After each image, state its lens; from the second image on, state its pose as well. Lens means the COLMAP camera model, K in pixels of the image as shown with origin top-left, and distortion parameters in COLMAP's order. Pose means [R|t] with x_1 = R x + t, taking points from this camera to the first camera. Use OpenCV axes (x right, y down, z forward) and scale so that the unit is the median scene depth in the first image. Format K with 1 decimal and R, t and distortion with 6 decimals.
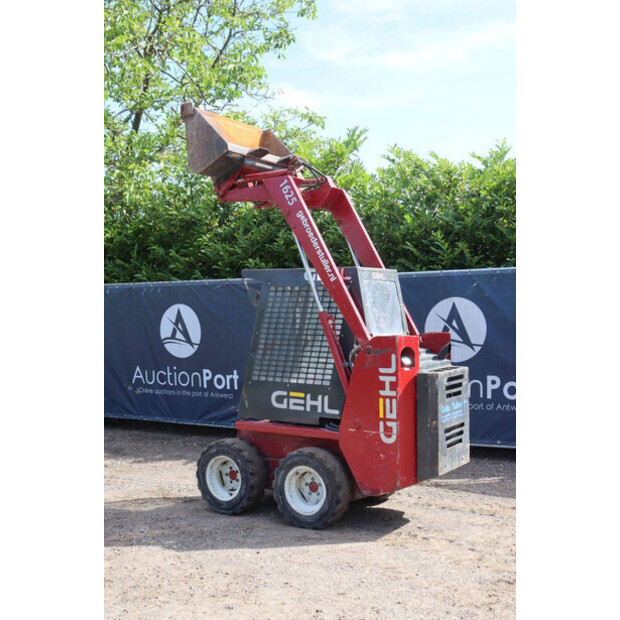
lens RADIAL K [[761.0, 0, 300.0], [0, 761.0, 321.2], [0, 0, 1]] dist [0.016321, 0.000000]
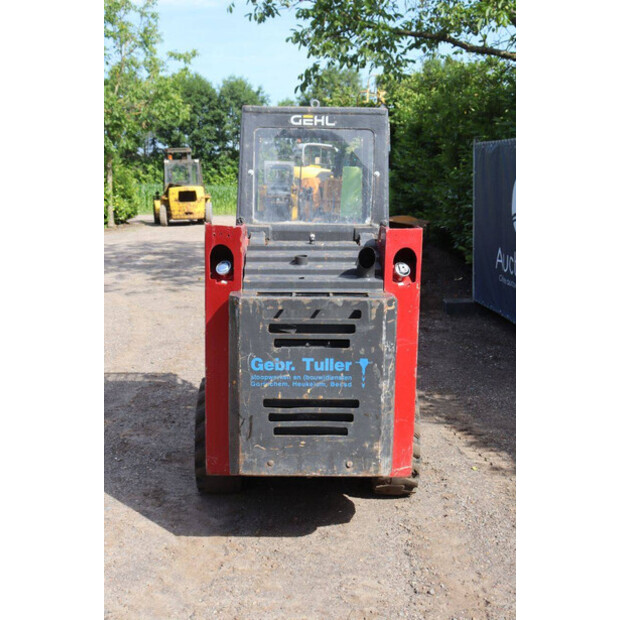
lens RADIAL K [[790.7, 0, 311.0], [0, 790.7, 304.6], [0, 0, 1]] dist [0.029680, 0.000000]
pose [[0.565545, 0.158829, -0.809279, 0.623544], [-0.037773, 0.985239, 0.166967, -0.022510], [0.823852, -0.063859, 0.563196, 0.663874]]
